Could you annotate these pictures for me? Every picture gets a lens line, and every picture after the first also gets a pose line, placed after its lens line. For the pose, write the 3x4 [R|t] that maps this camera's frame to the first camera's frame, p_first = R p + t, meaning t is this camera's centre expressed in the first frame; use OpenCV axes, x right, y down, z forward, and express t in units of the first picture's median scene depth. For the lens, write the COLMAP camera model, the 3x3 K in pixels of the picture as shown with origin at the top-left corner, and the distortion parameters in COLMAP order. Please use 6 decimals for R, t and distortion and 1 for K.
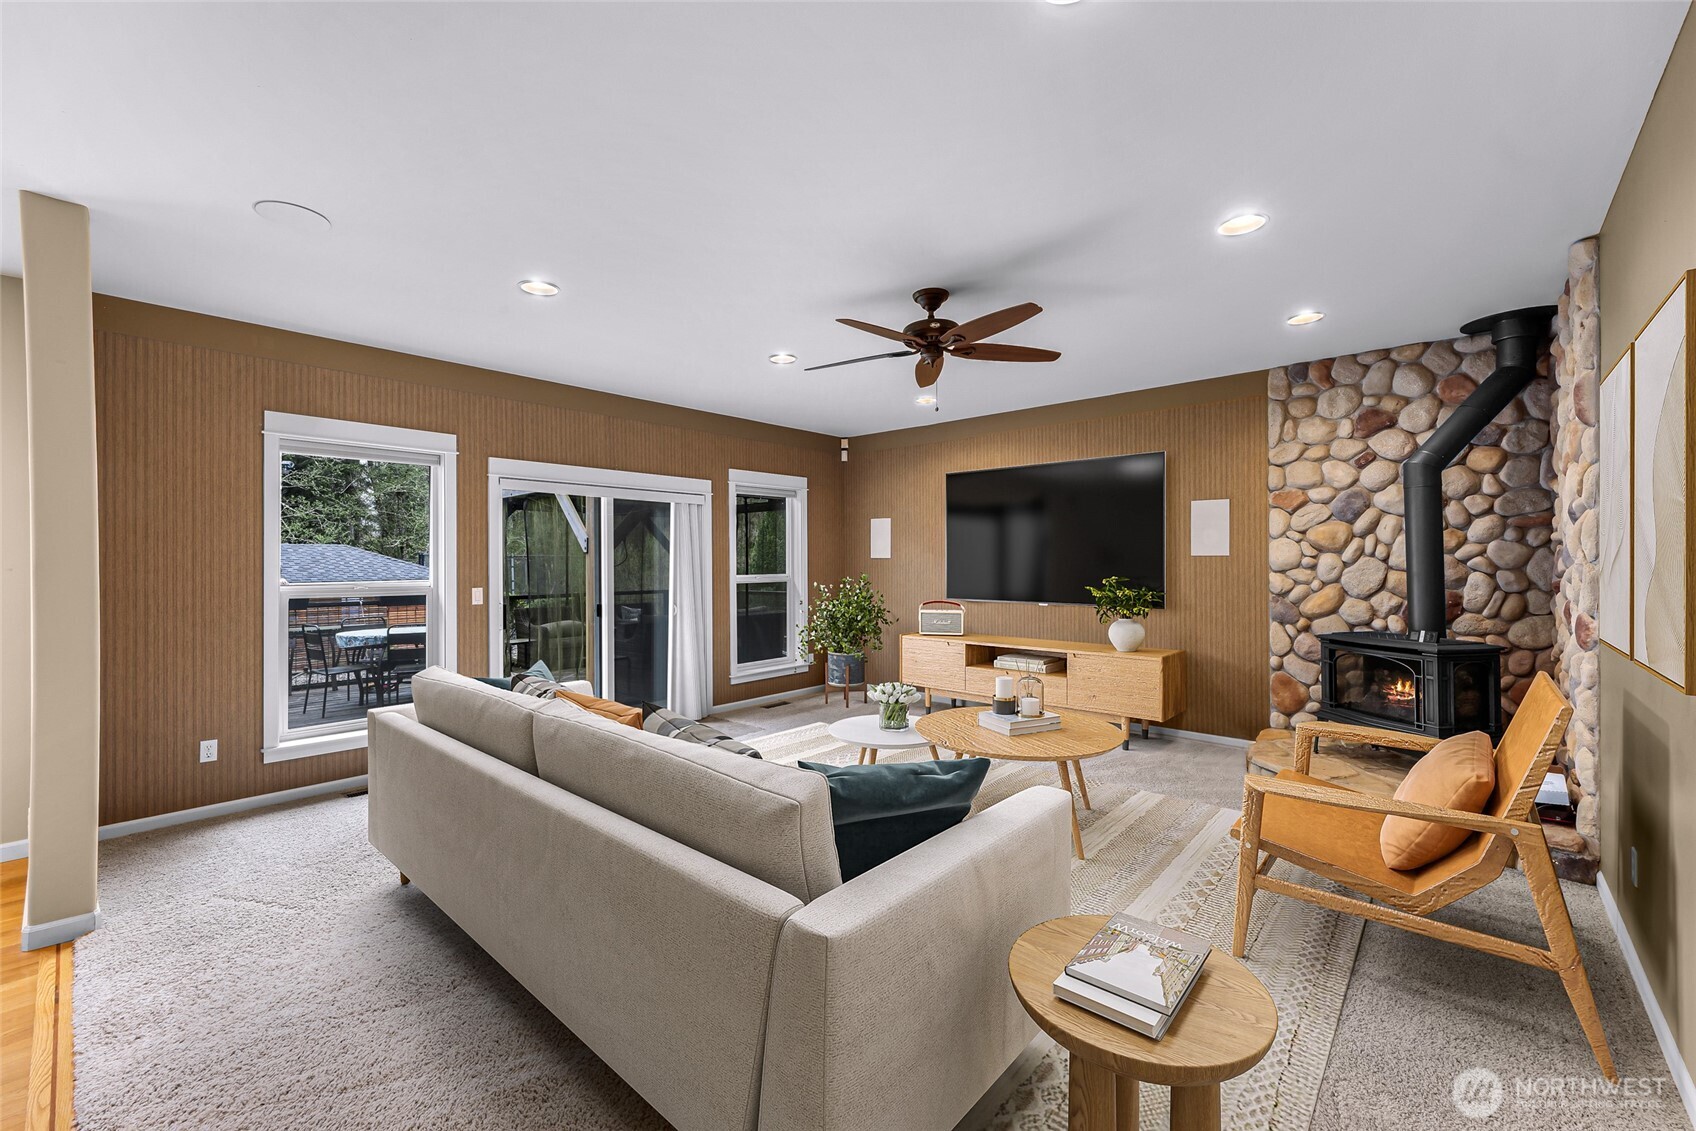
lens RADIAL K [[701.4, 0, 838.2], [0, 701.4, 560.4], [0, 0, 1]] dist [0.001177, 0.000666]
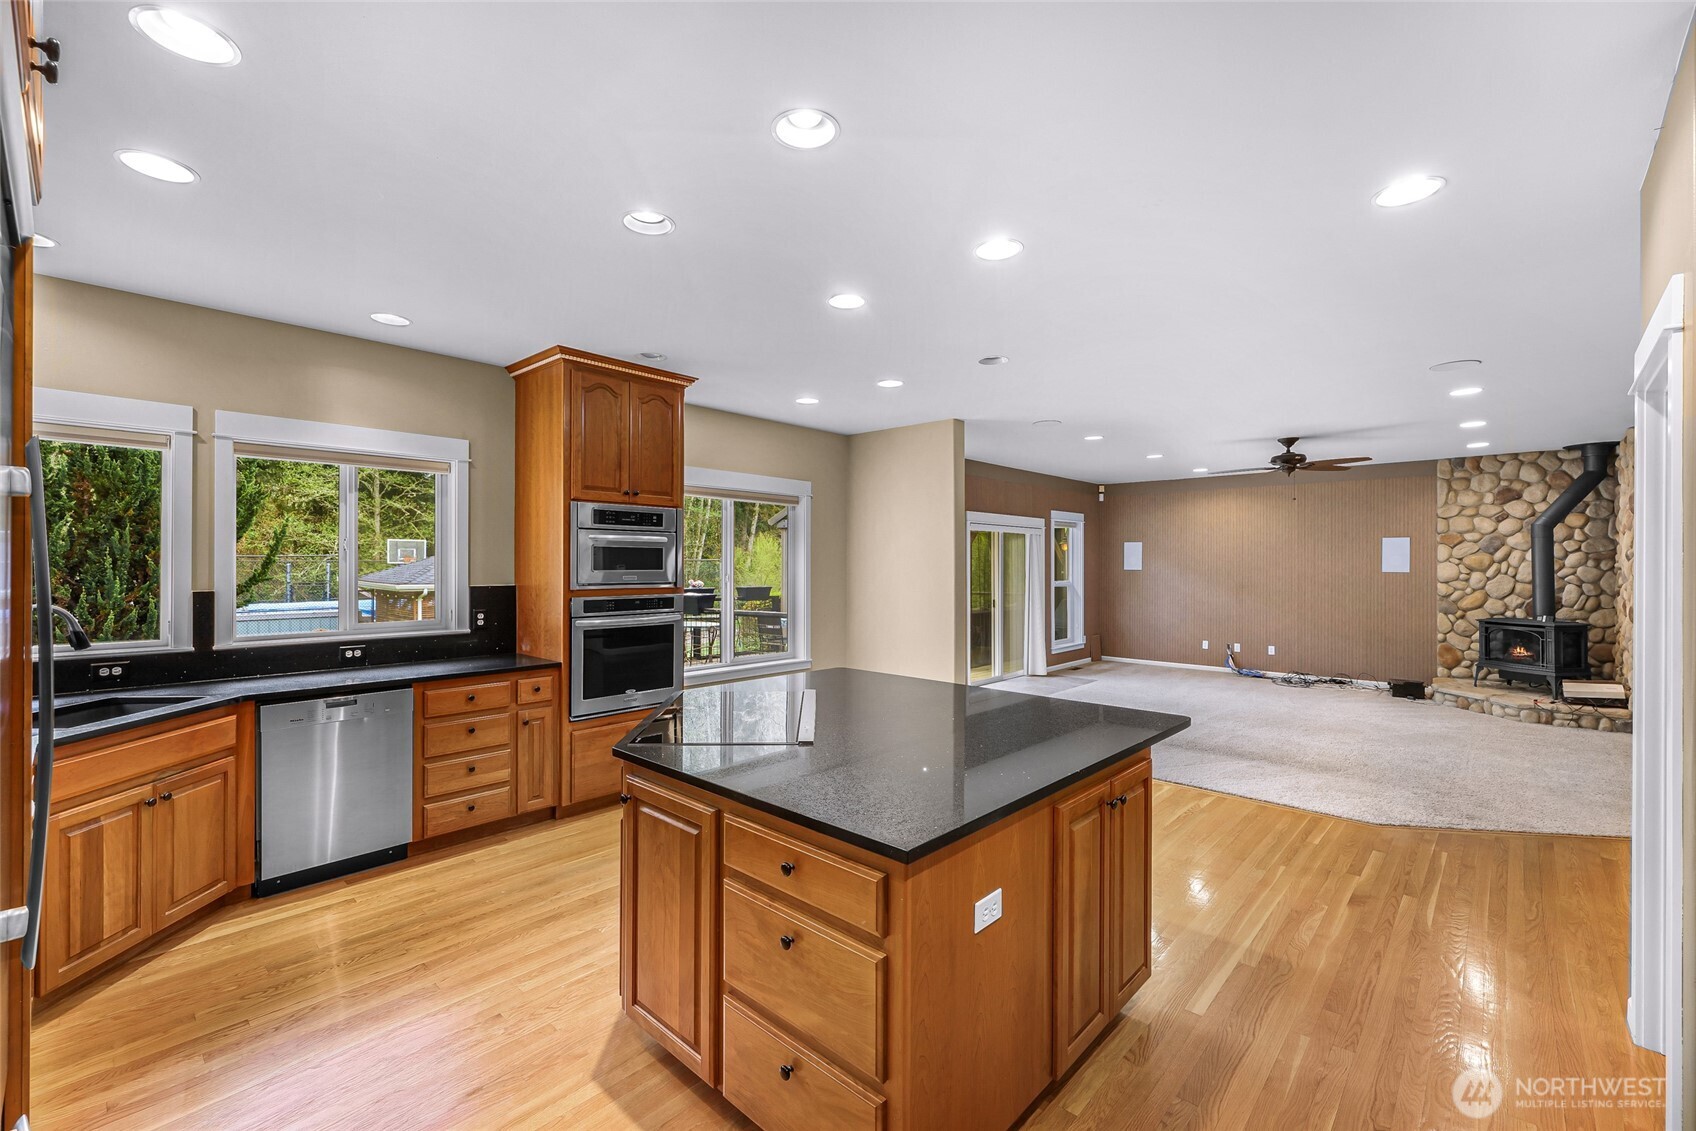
lens RADIAL K [[701.4, 0, 853.1], [0, 701.4, 563.0], [0, 0, 1]] dist [0.001177, 0.000666]
pose [[0.999743, 0.006114, -0.021843, -0.796377], [-0.006073, 0.999980, 0.001933, -0.027063], [0.021854, -0.001800, 0.999760, -0.749085]]
